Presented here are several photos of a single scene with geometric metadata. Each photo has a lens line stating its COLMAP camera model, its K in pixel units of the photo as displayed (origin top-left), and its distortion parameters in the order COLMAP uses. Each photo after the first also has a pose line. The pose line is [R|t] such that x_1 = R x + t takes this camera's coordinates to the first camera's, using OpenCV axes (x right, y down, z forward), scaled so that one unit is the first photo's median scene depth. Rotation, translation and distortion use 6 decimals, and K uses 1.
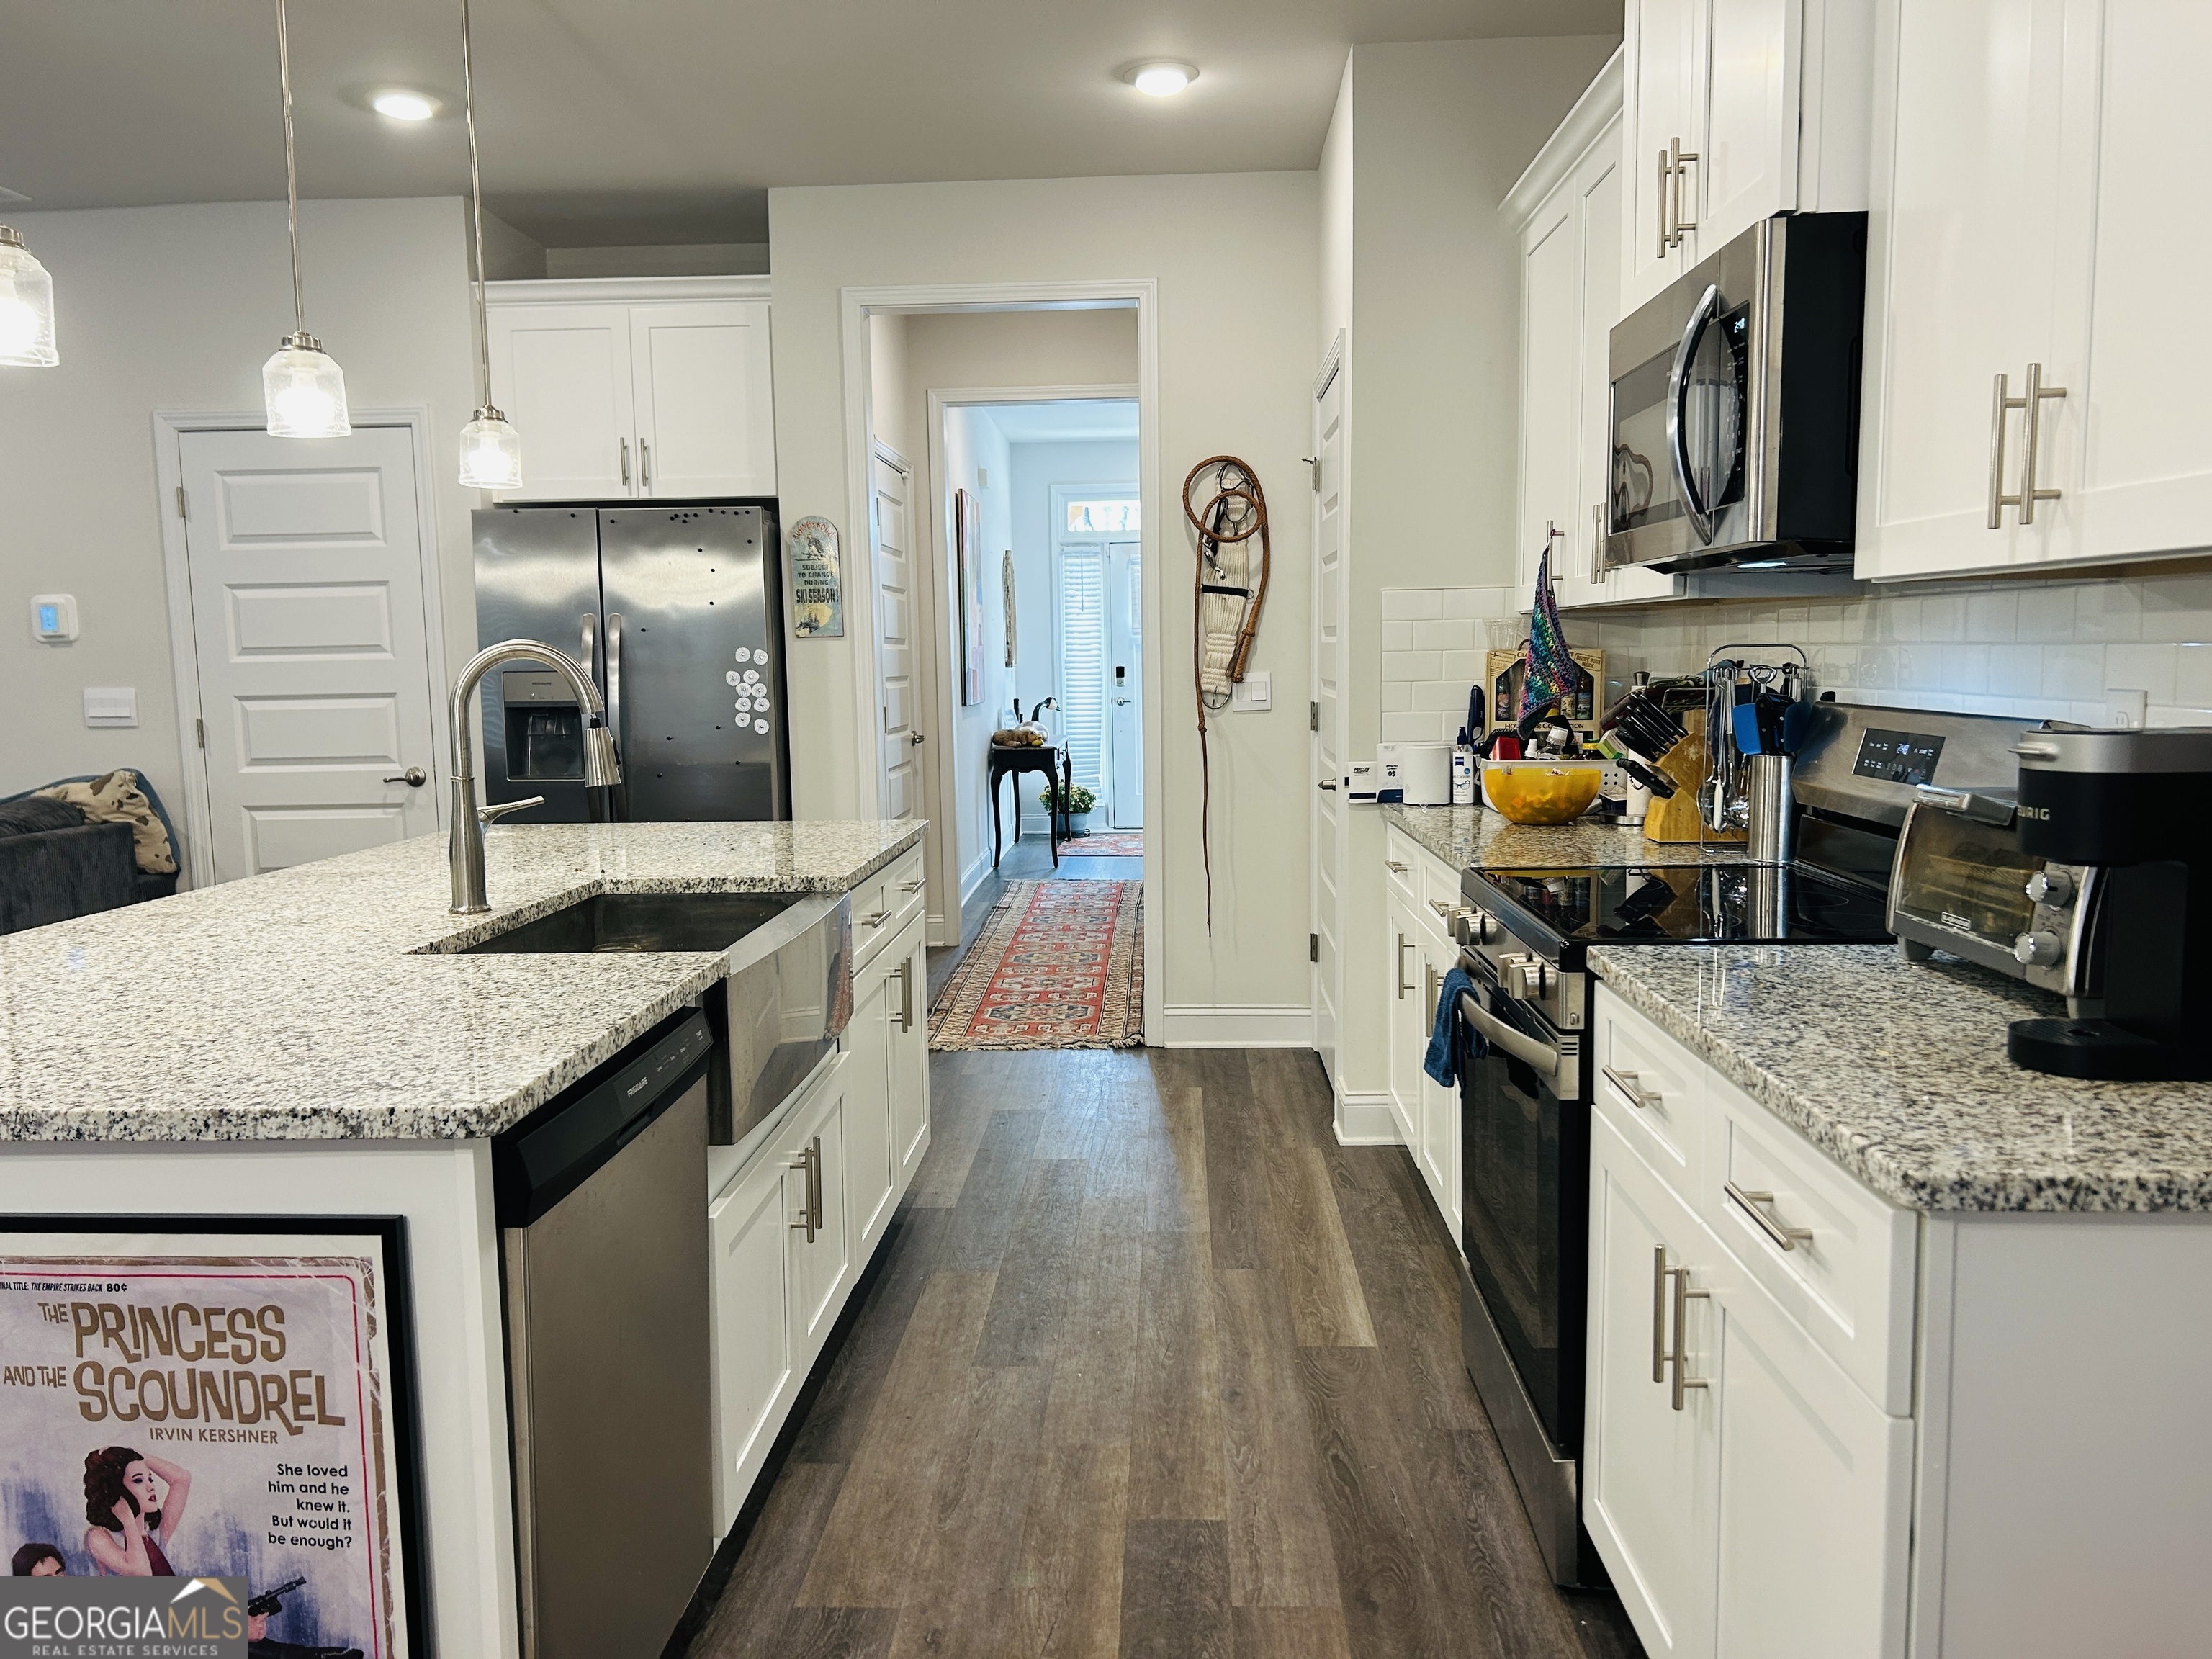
lens RADIAL K [[1665.3, 0, 1099.6], [0, 1665.3, 832.7], [0, 0, 1]] dist [0.052453, -0.053182]
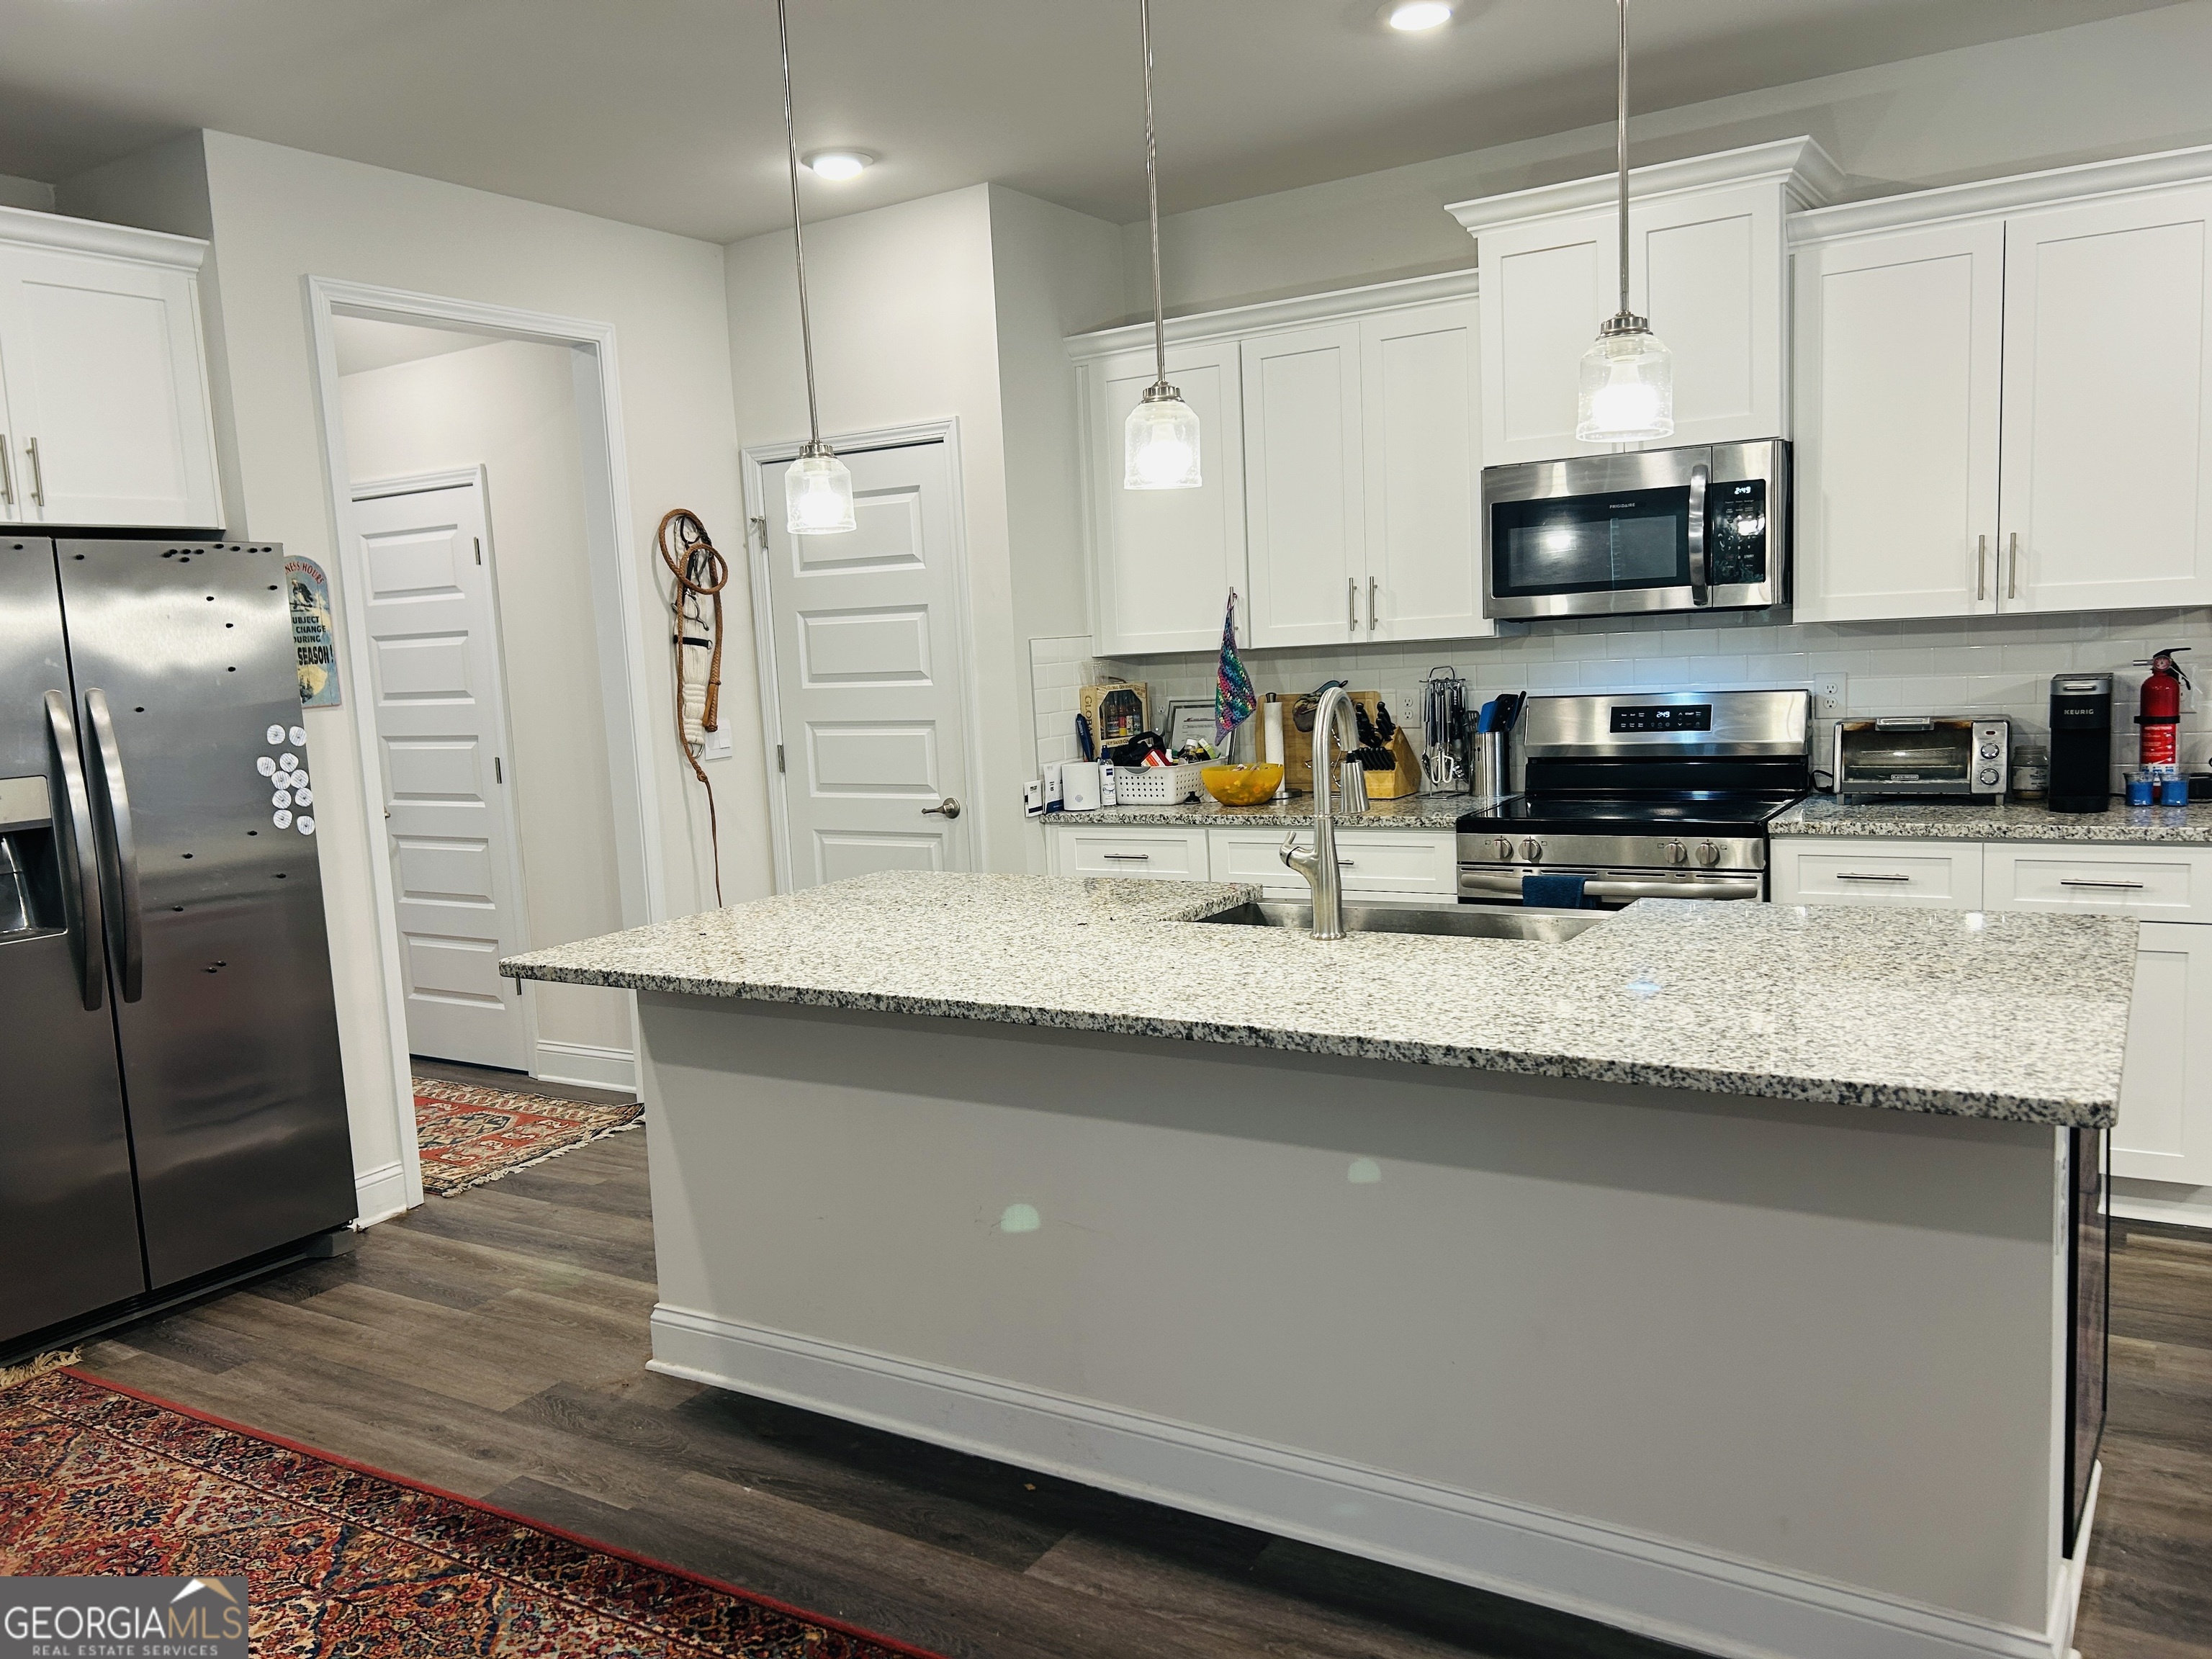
lens RADIAL K [[1665.3, 0, 1097.4], [0, 1665.3, 840.5], [0, 0, 1]] dist [0.052453, -0.053182]
pose [[0.494379, -0.117602, 0.861255, -2.273997], [0.139264, 0.988723, 0.055067, -0.158470], [-0.858018, 0.092718, 0.505181, 0.954971]]
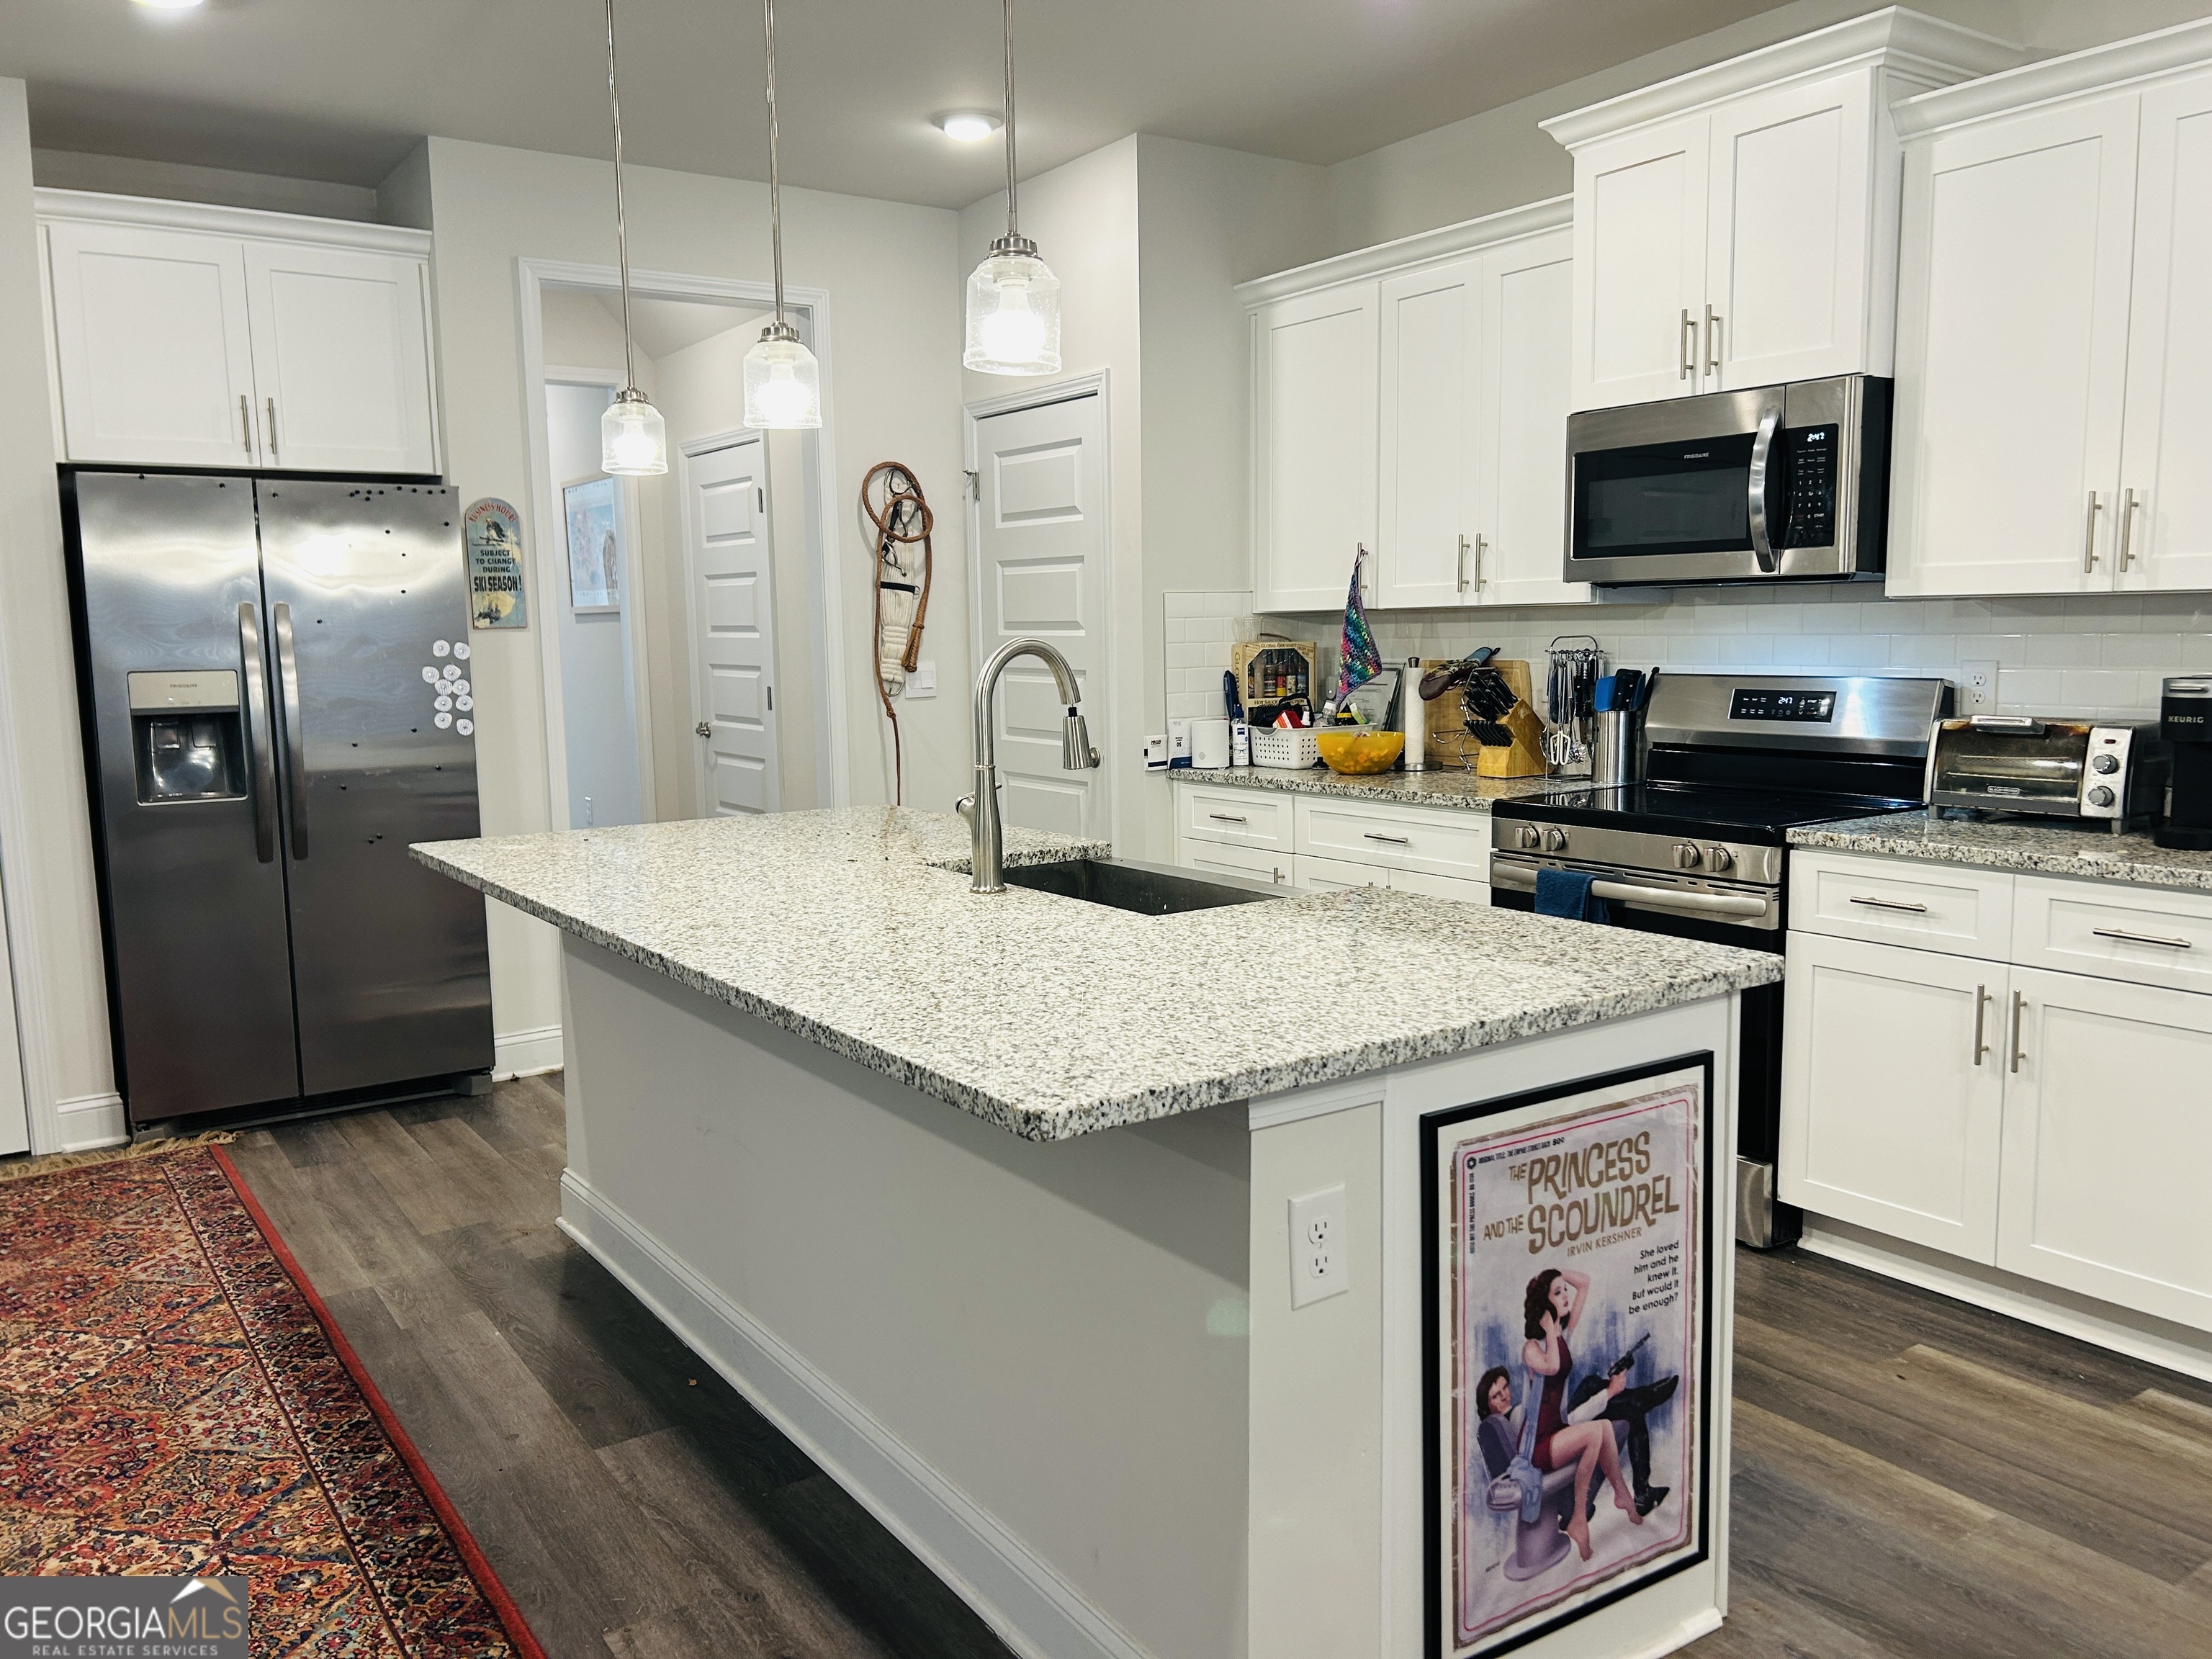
lens RADIAL K [[1665.3, 0, 1124.7], [0, 1665.3, 825.0], [0, 0, 1]] dist [0.052453, -0.053182]
pose [[0.791443, -0.070826, 0.607126, -1.565376], [0.070414, 0.997216, 0.024543, -0.024179], [-0.607174, 0.023326, 0.794226, 0.179465]]
